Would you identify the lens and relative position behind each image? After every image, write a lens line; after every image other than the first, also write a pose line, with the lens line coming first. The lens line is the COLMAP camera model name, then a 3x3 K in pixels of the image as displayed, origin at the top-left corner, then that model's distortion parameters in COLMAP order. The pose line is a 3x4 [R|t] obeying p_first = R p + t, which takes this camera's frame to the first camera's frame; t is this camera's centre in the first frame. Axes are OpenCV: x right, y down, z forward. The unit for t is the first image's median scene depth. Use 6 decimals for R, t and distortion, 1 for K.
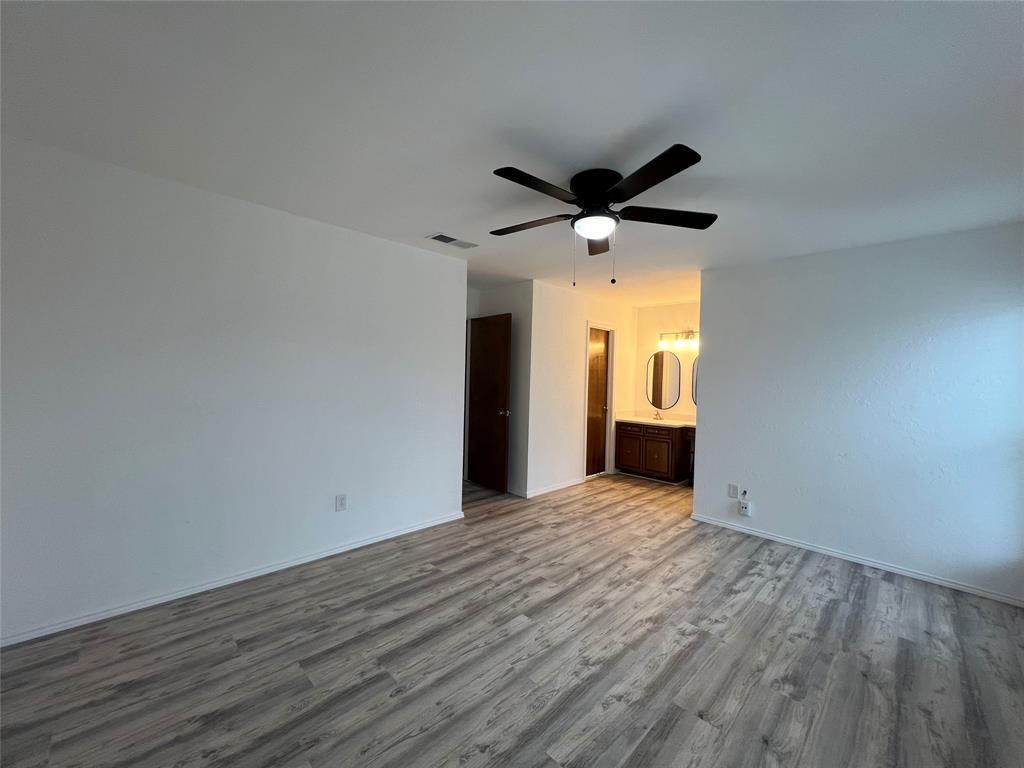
lens RADIAL K [[410.8, 0, 508.6], [0, 410.8, 385.6], [0, 0, 1]] dist [-0.005227, 0.001627]
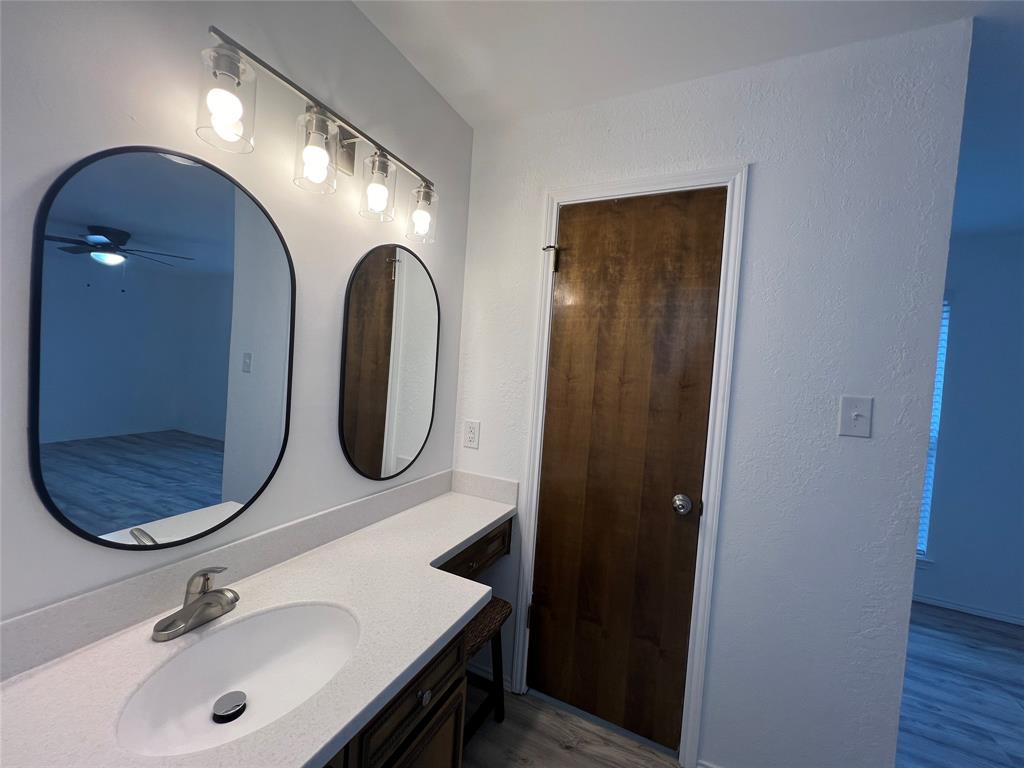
lens RADIAL K [[412.4, 0, 509.1], [0, 412.4, 381.9], [0, 0, 1]] dist [-0.003507, 0.000785]
pose [[-0.324984, -0.067822, 0.943285, 0.367947], [-0.049536, 0.997277, 0.054637, -0.030673], [-0.944421, -0.028971, -0.327458, 1.817521]]
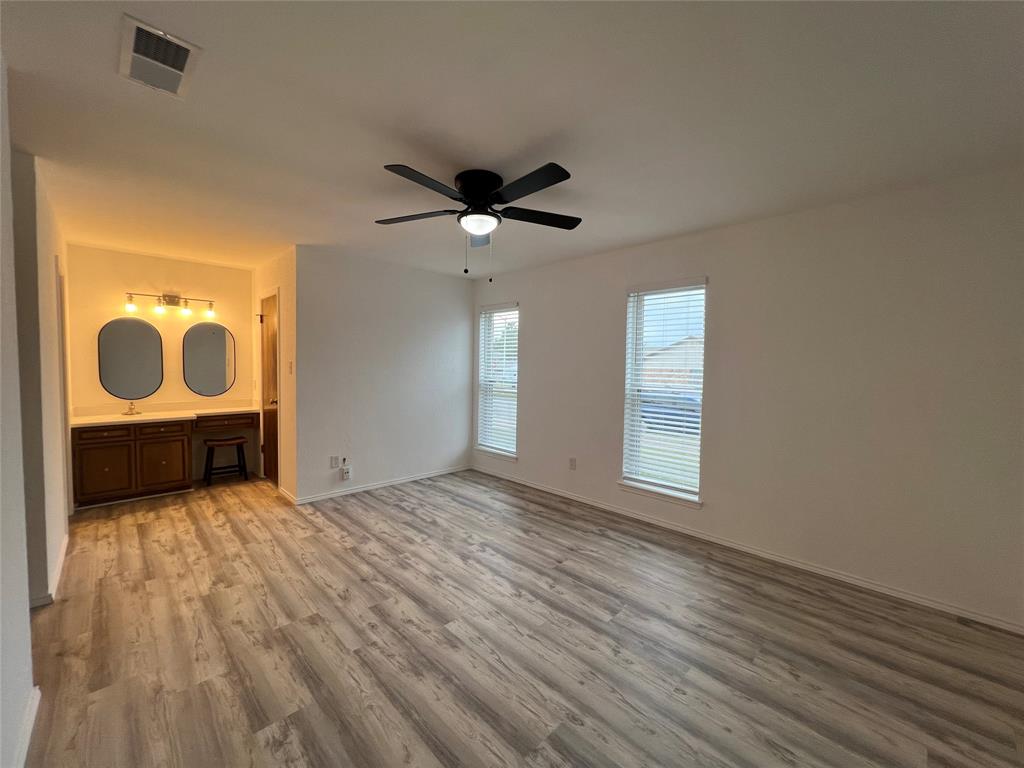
lens RADIAL K [[412.4, 0, 510.8], [0, 412.4, 377.8], [0, 0, 1]] dist [-0.003507, 0.000785]
pose [[0.006345, -0.064583, 0.997892, -0.651019], [0.011866, 0.997847, 0.064504, -0.036526], [-0.999909, 0.011432, 0.007098, 0.651294]]
